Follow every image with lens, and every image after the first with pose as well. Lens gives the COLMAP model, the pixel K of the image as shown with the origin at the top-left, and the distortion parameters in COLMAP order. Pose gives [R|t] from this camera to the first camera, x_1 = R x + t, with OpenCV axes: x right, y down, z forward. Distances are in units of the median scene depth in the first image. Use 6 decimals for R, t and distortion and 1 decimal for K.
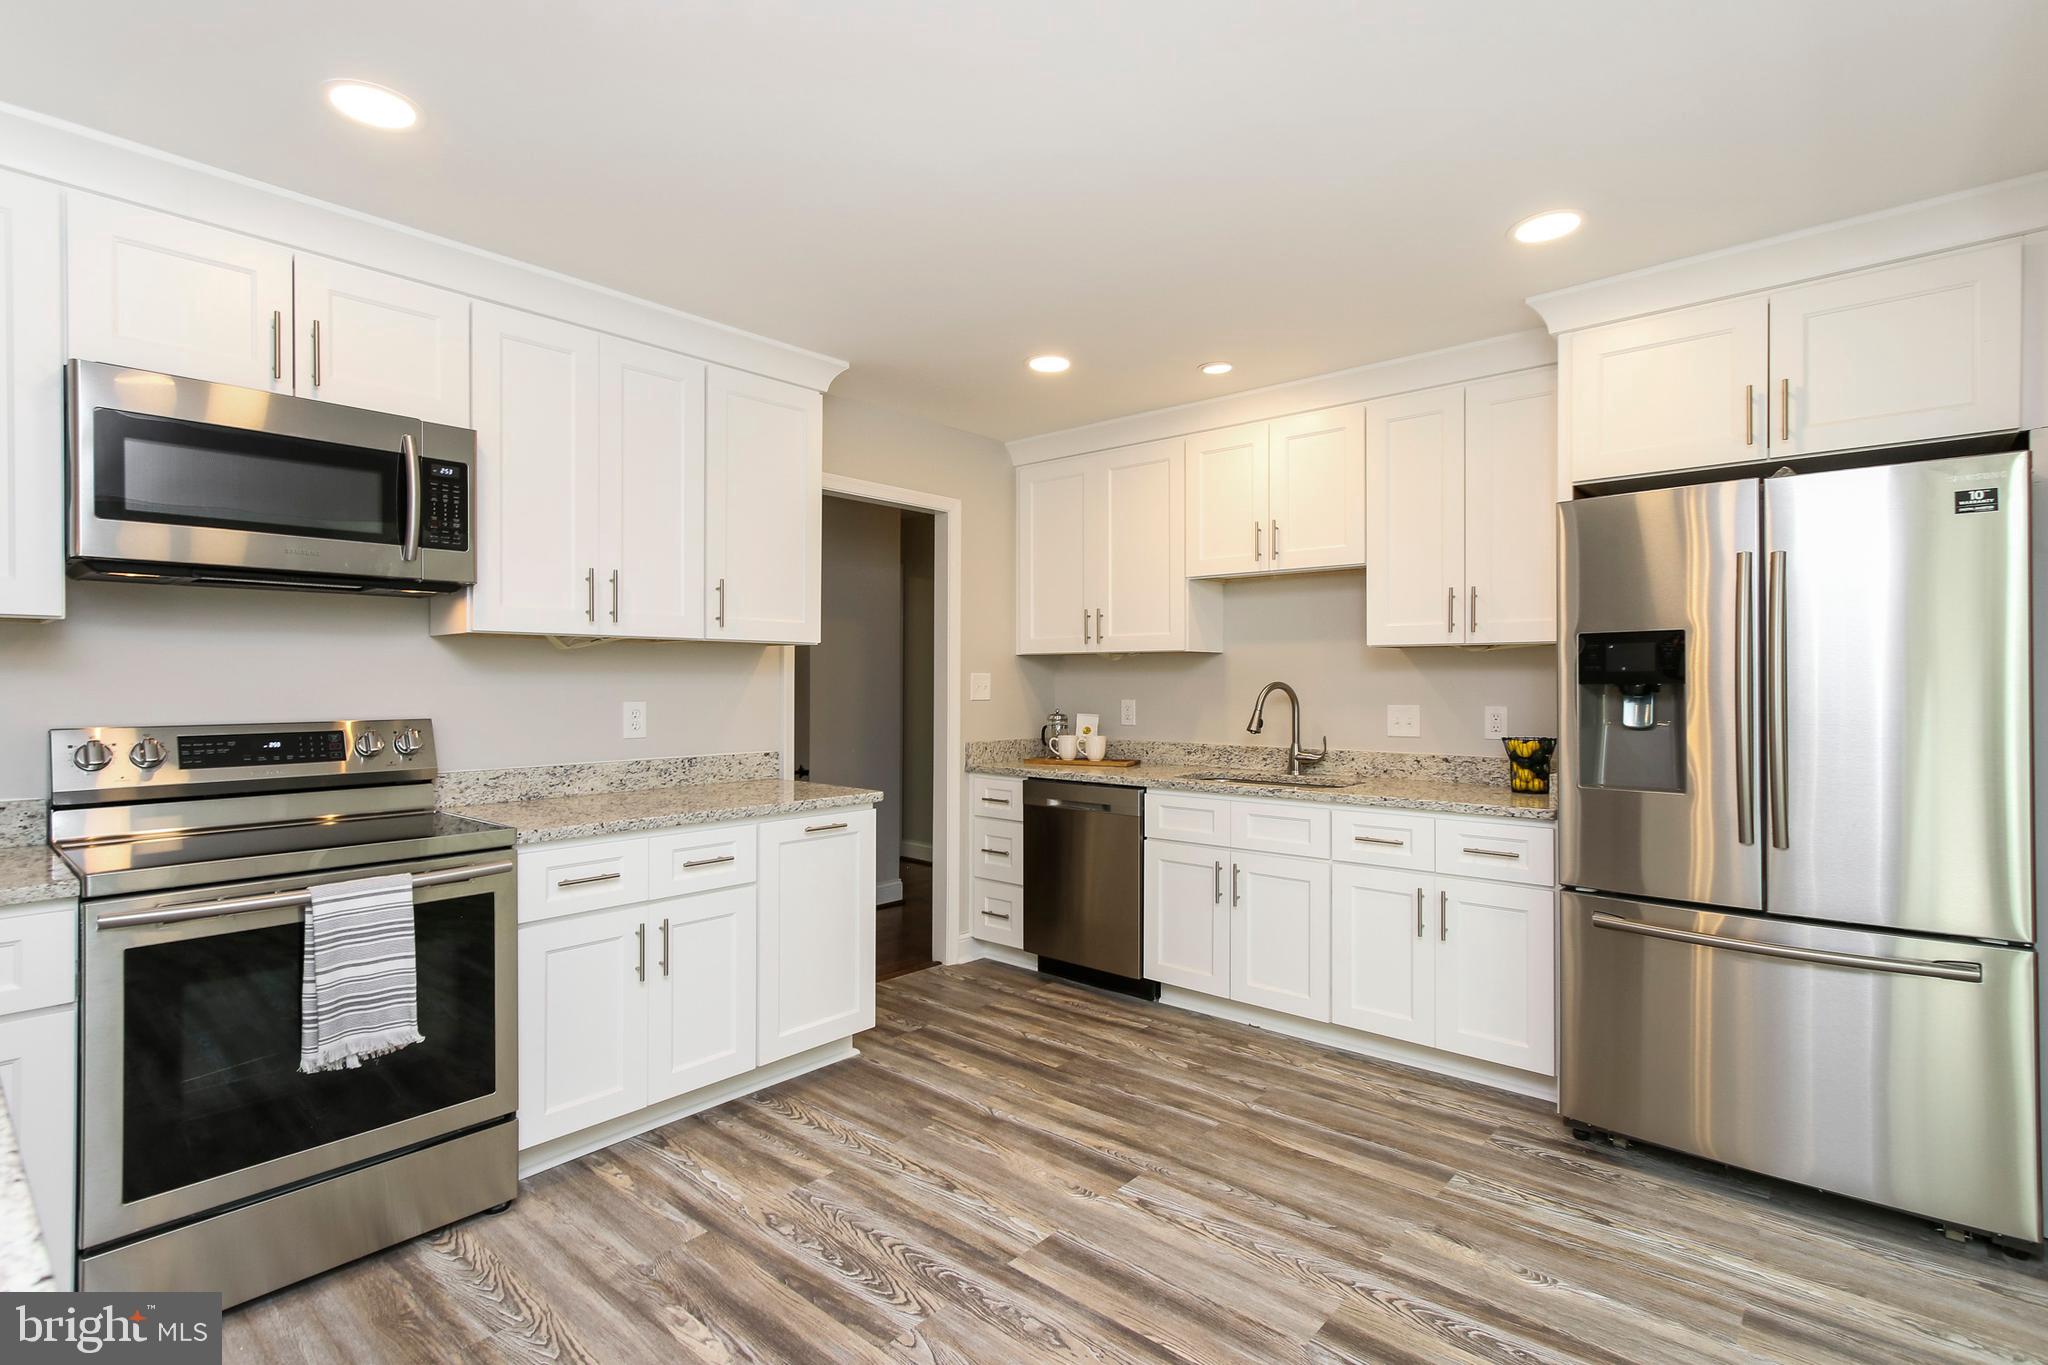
lens RADIAL K [[961.3, 0, 1031.8], [0, 961.3, 681.7], [0, 0, 1]] dist [0.012452, 0.000617]
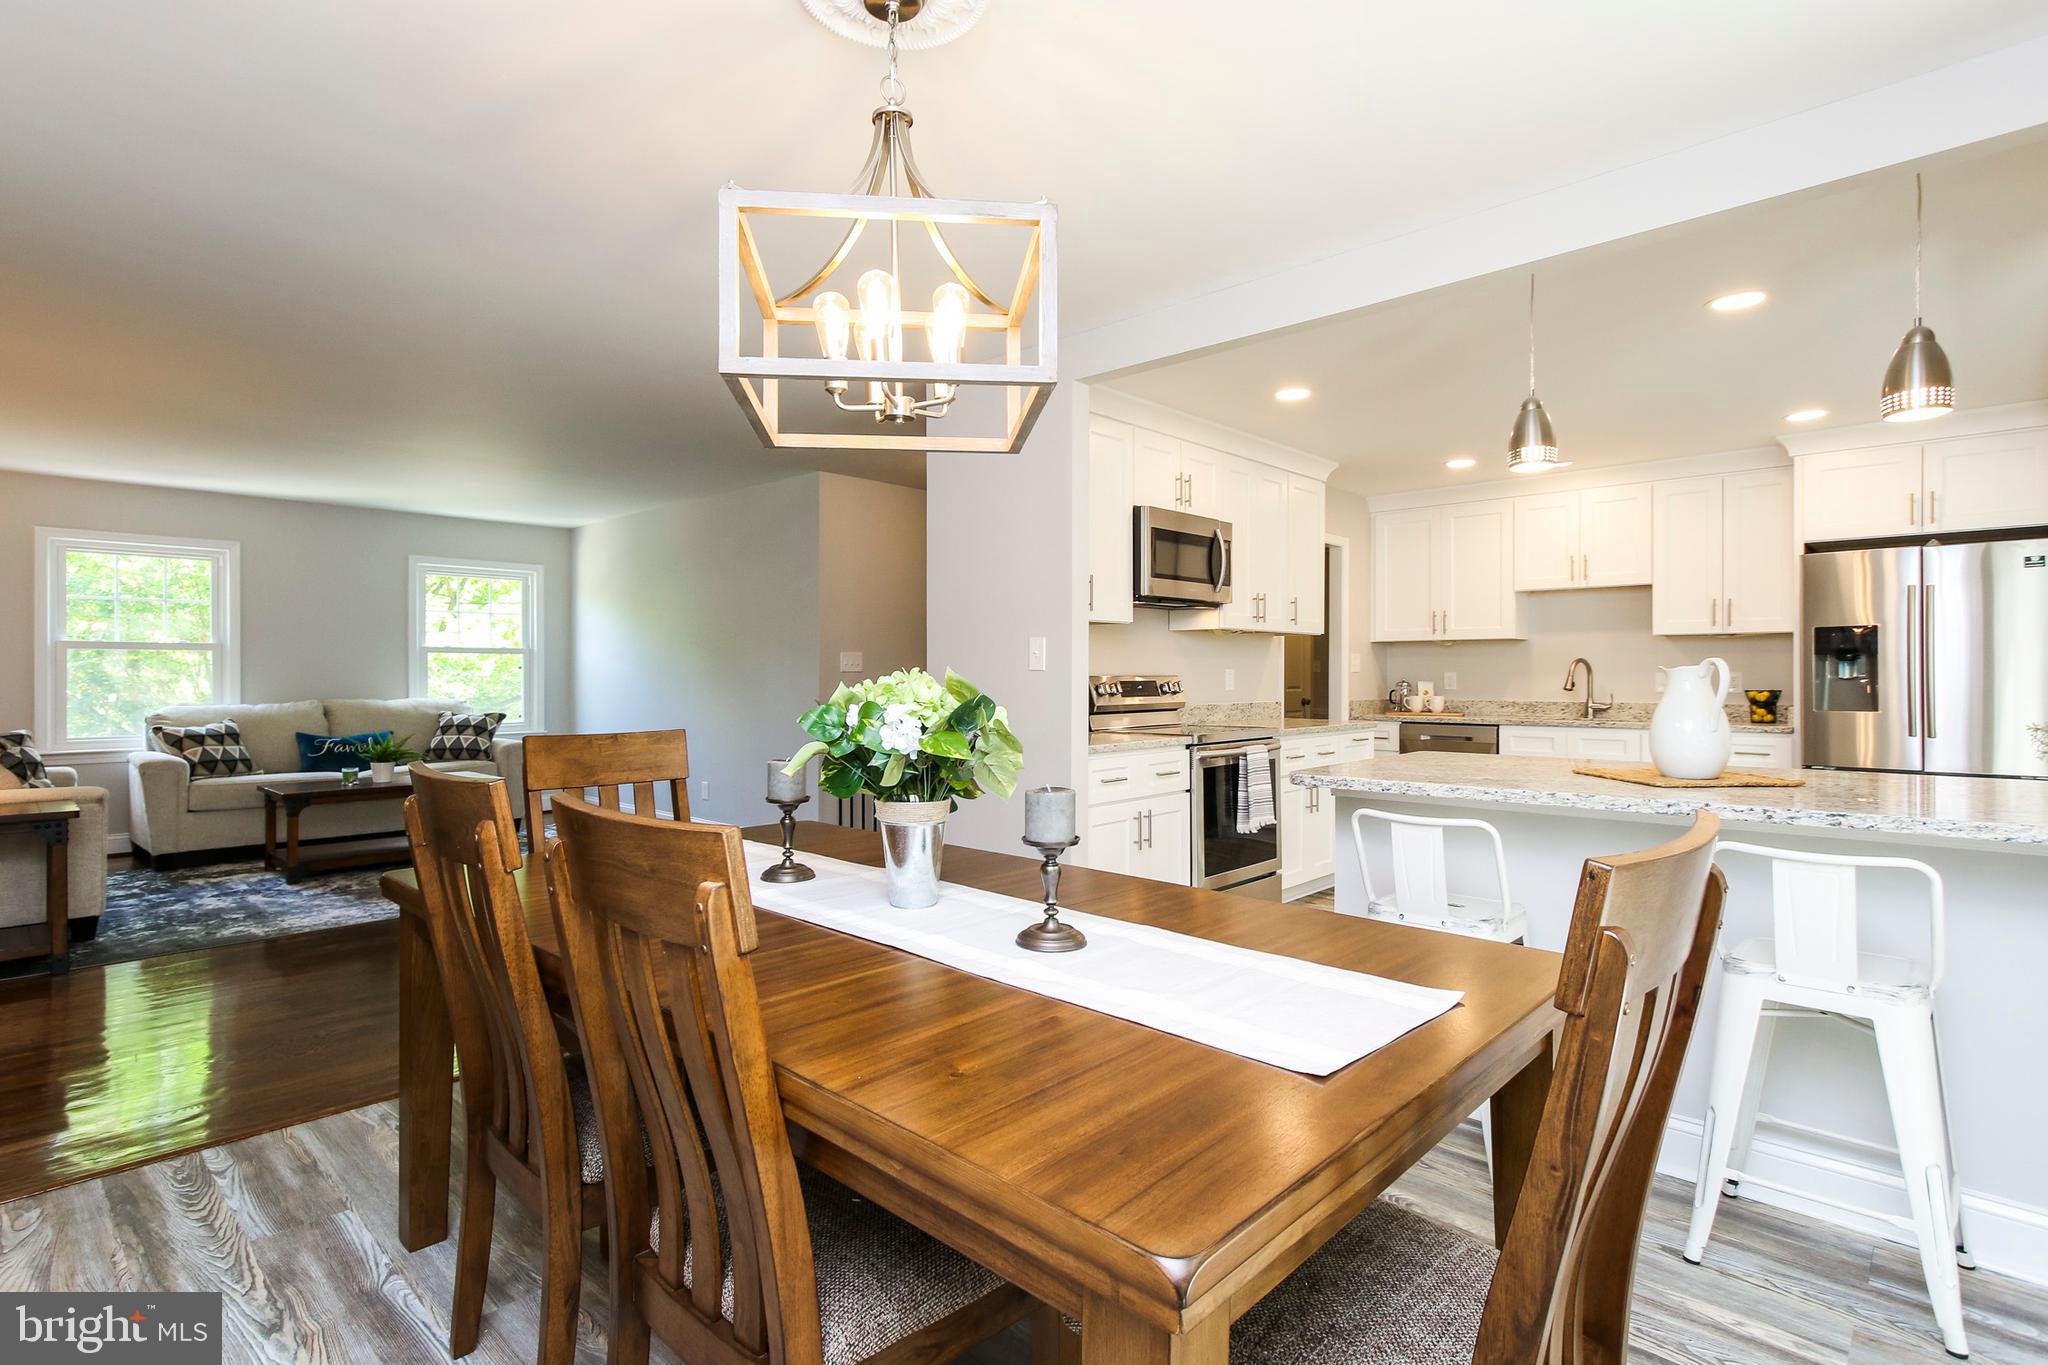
lens RADIAL K [[1004.3, 0, 1024.0], [0, 1004.3, 682.5], [0, 0, 1]] dist [-0.000480, 0.004895]
pose [[0.999619, -0.001329, -0.027580, -0.820264], [0.001599, 0.999951, 0.009764, 0.030621], [0.027565, -0.009804, 0.999572, -0.884324]]
